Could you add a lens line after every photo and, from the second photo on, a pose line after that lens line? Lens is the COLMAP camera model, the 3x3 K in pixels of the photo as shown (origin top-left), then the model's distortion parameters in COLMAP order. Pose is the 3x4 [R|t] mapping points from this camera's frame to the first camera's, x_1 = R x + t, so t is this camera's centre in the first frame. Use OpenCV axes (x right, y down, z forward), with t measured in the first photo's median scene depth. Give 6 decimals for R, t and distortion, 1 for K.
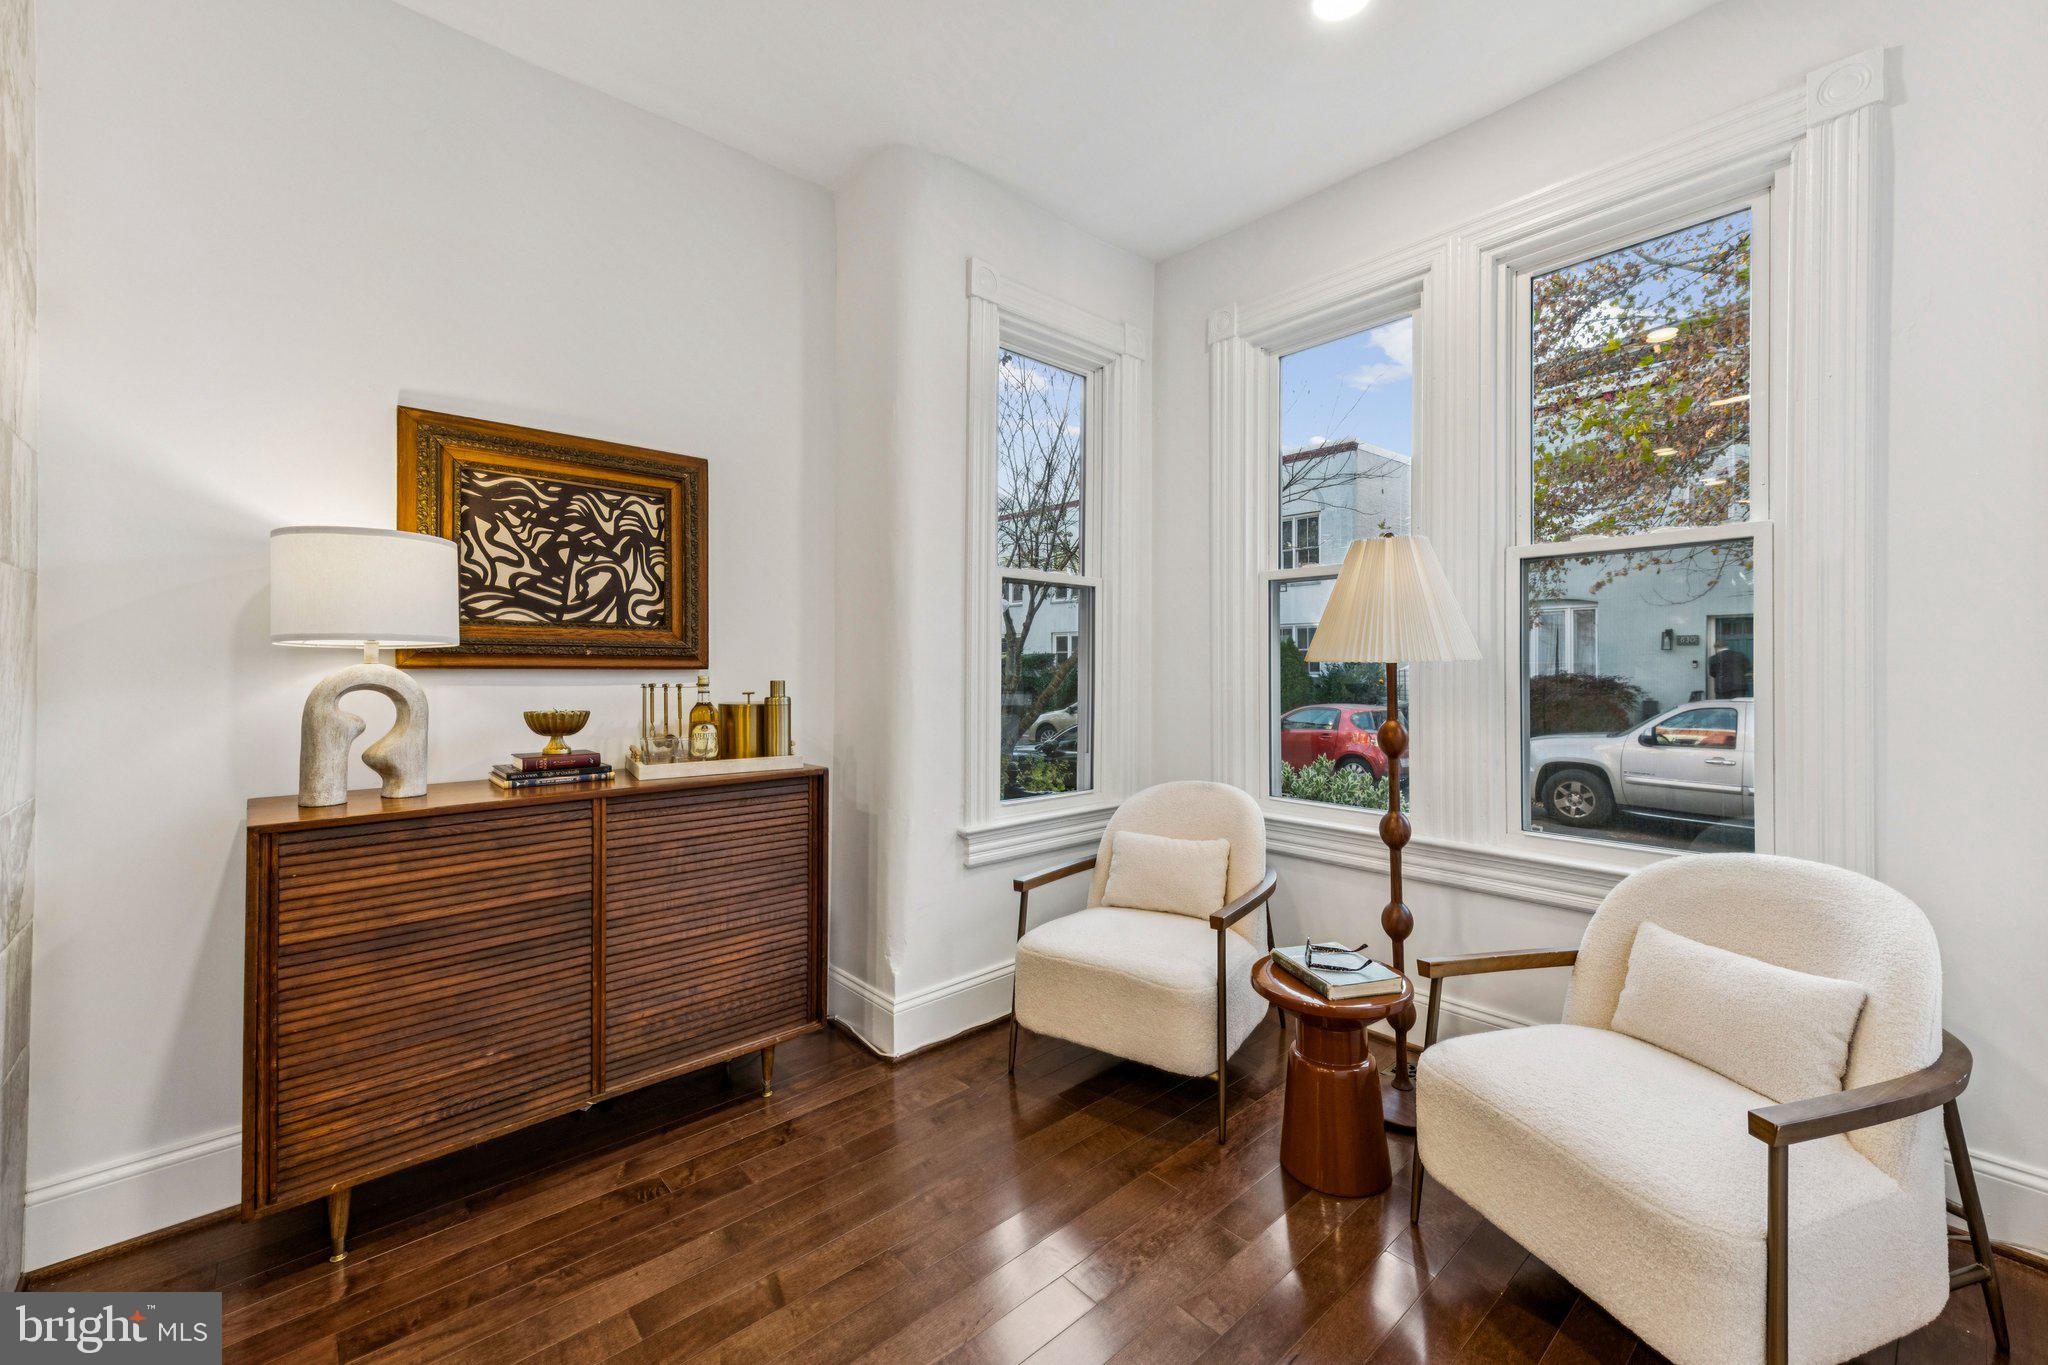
lens RADIAL K [[840.6, 0, 1059.8], [0, 840.6, 659.6], [0, 0, 1]] dist [0.001919, -0.000257]
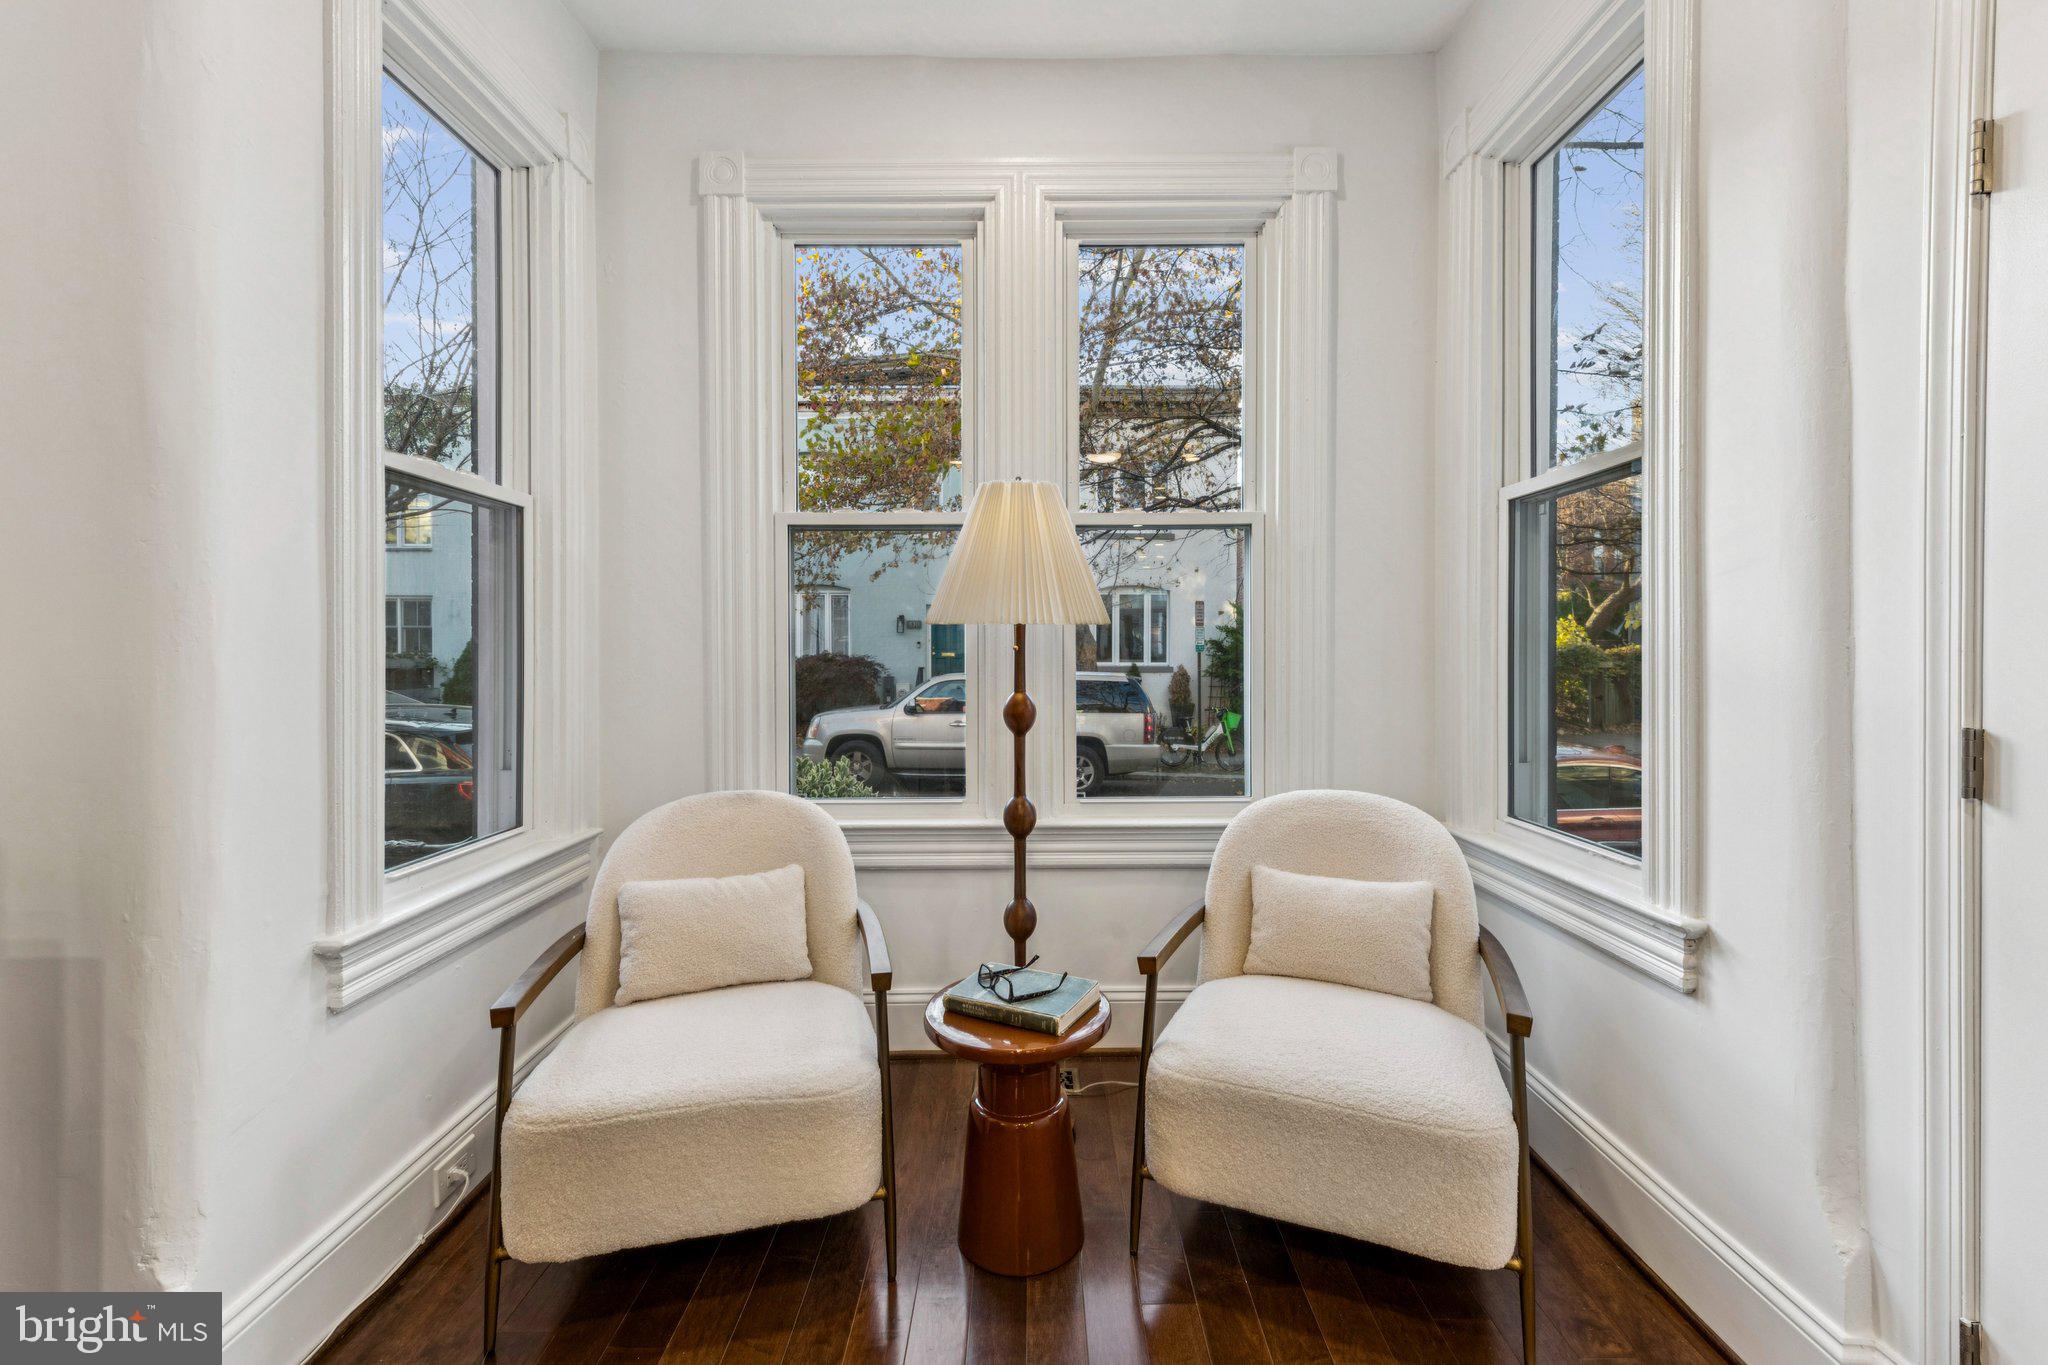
lens RADIAL K [[856.2, 0, 1028.8], [0, 856.2, 654.9], [0, 0, 1]] dist [-0.000090, -0.000310]
pose [[0.668672, -0.007977, 0.743515, -0.225216], [-0.002289, 0.999916, 0.012787, 0.018387], [-0.743554, -0.010252, 0.668597, 0.340490]]
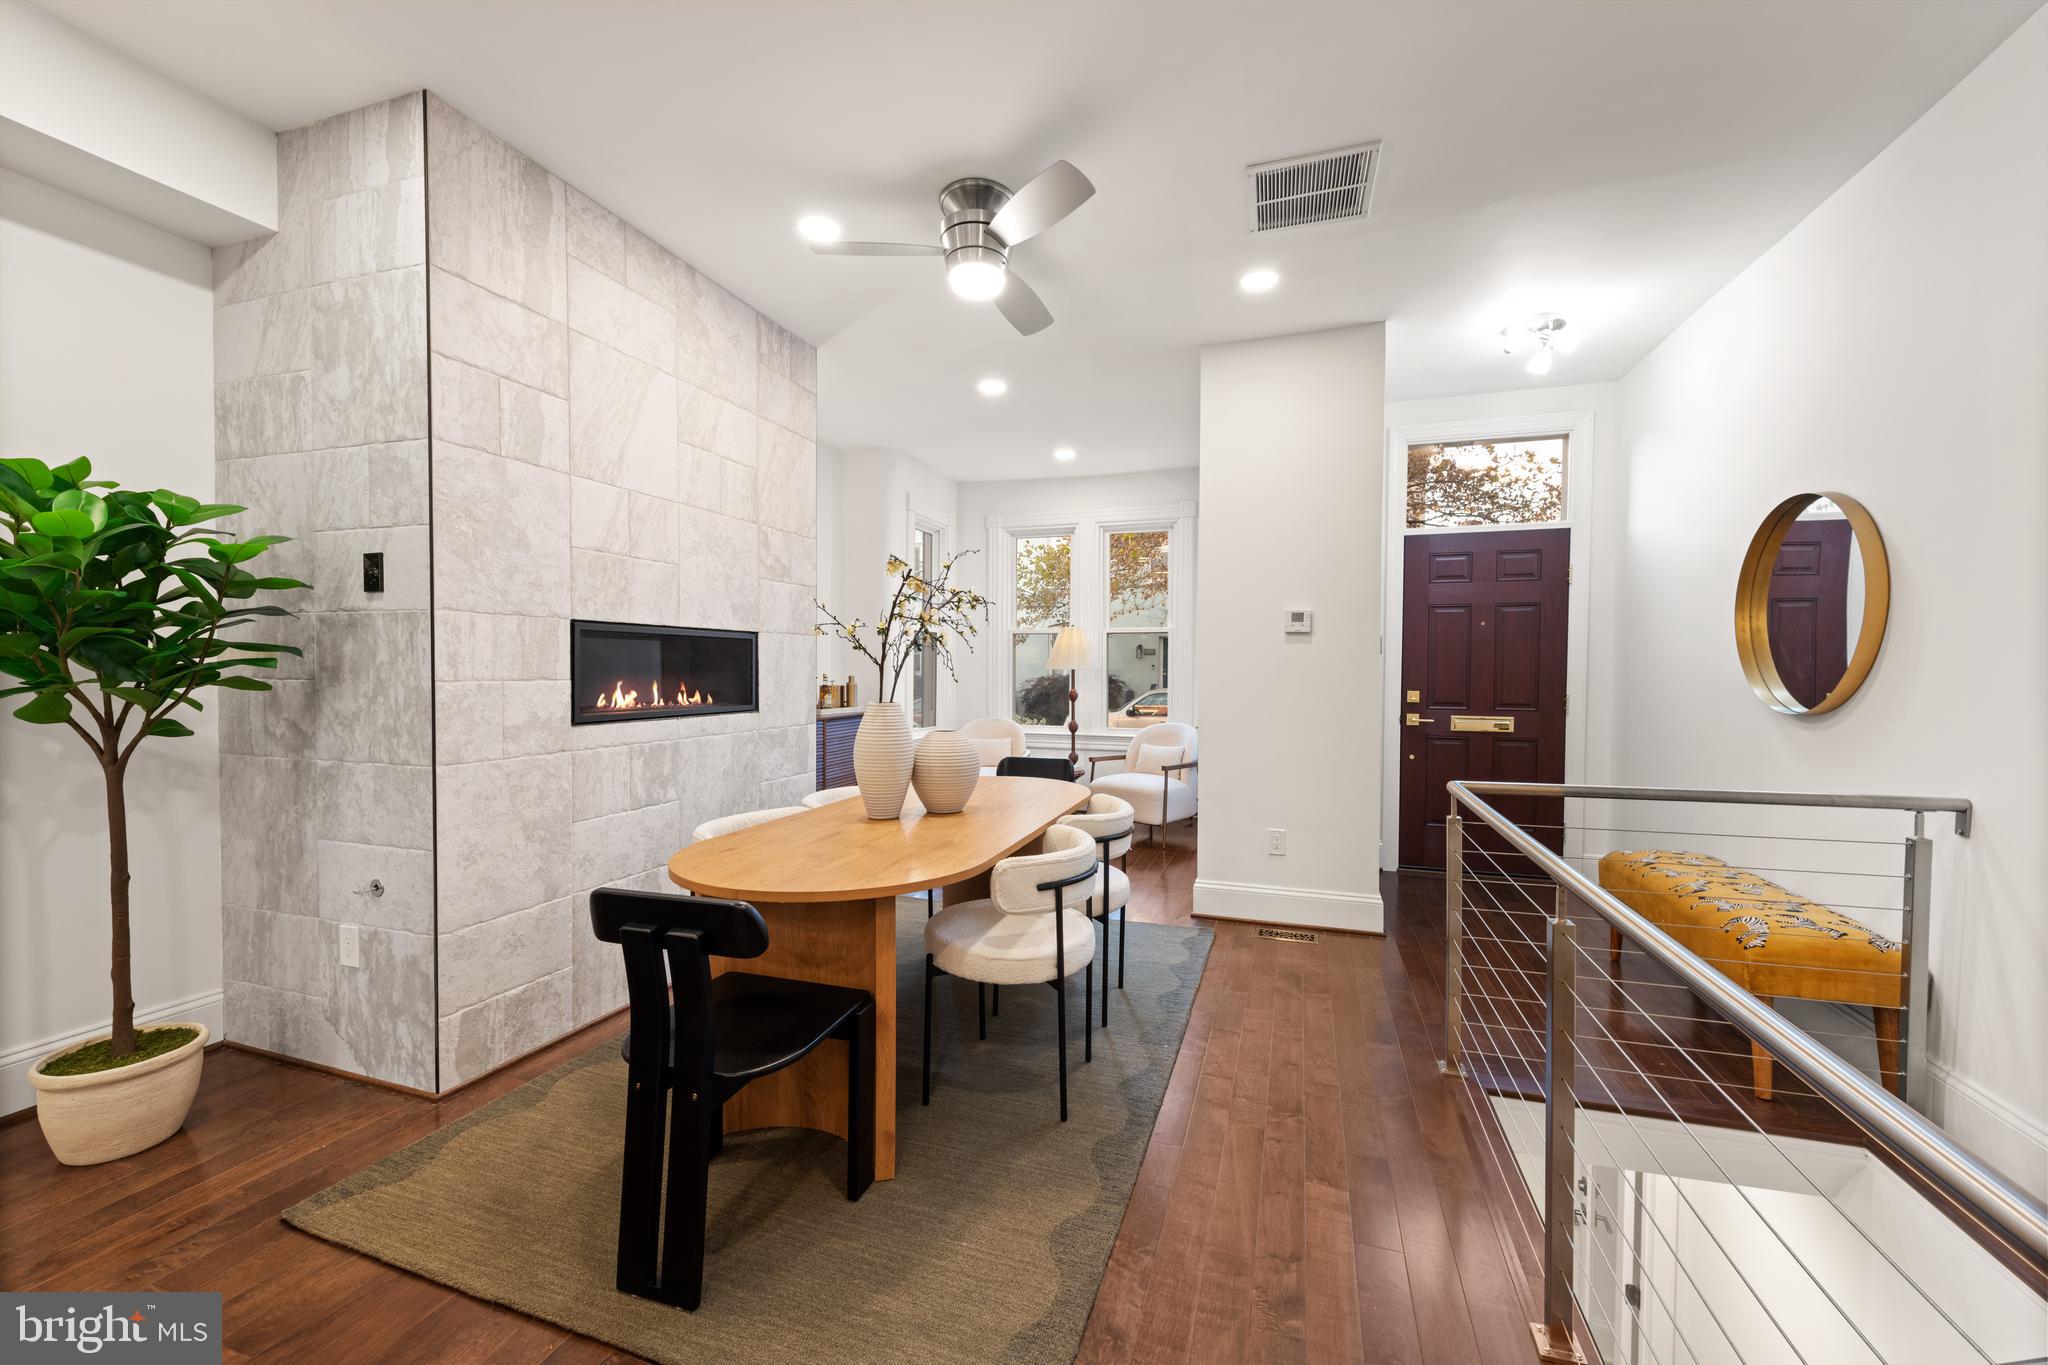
lens RADIAL K [[840.6, 0, 1059.8], [0, 840.6, 659.6], [0, 0, 1]] dist [0.001919, -0.000257]
pose [[0.858600, 0.009744, 0.512554, -0.966123], [-0.010479, 0.999944, -0.001457, -0.020978], [-0.512539, -0.004120, 0.858654, -1.249563]]
